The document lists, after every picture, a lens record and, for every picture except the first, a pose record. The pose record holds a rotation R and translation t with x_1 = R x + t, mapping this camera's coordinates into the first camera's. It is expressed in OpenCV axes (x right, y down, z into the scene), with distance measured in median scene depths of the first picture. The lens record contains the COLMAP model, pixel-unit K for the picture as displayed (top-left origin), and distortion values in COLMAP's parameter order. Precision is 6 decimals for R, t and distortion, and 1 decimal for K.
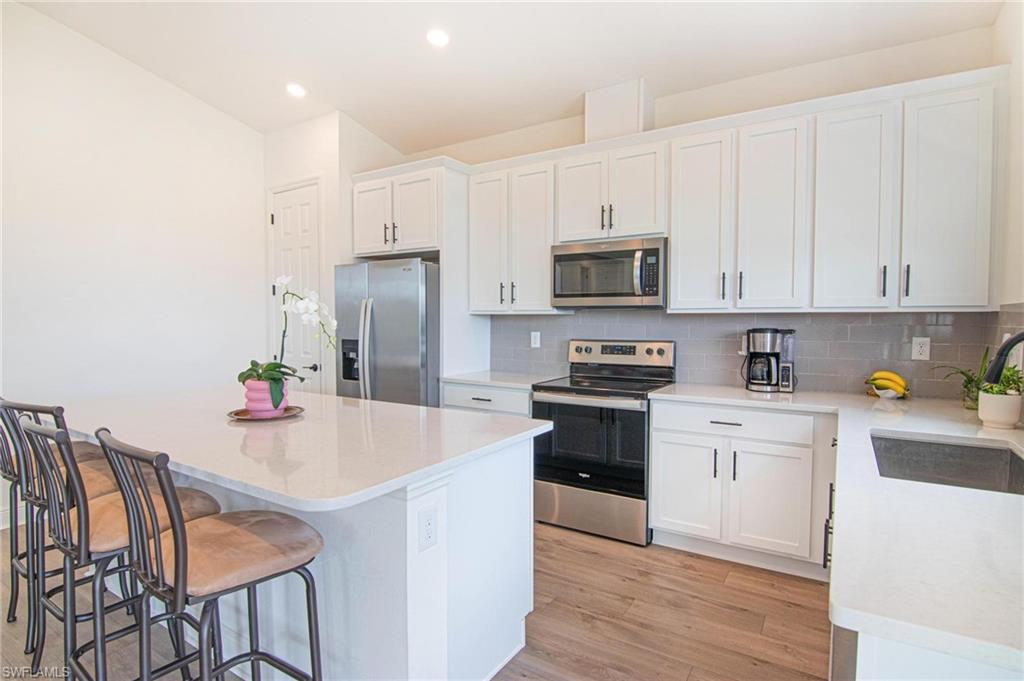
lens RADIAL K [[542.3, 0, 514.3], [0, 542.3, 327.7], [0, 0, 1]] dist [-0.008253, -0.001413]
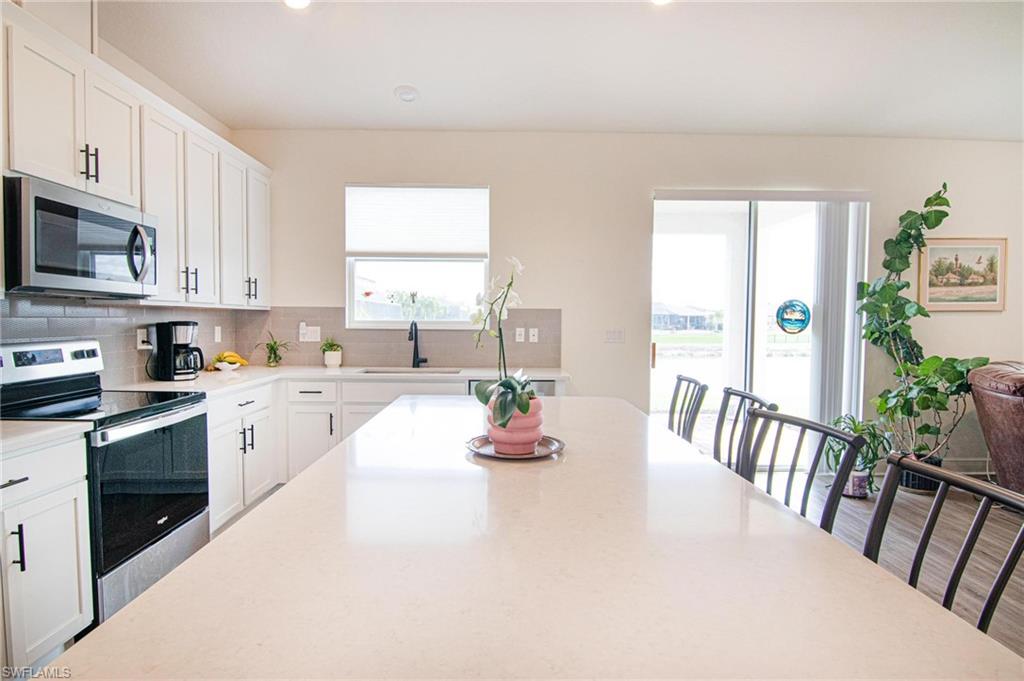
lens RADIAL K [[542.3, 0, 514.3], [0, 542.3, 327.7], [0, 0, 1]] dist [-0.008253, -0.001413]
pose [[-0.571016, -0.027524, 0.820478, -0.785073], [-0.011215, 0.999606, 0.025728, -0.021157], [-0.820862, 0.005490, -0.571100, 1.059887]]
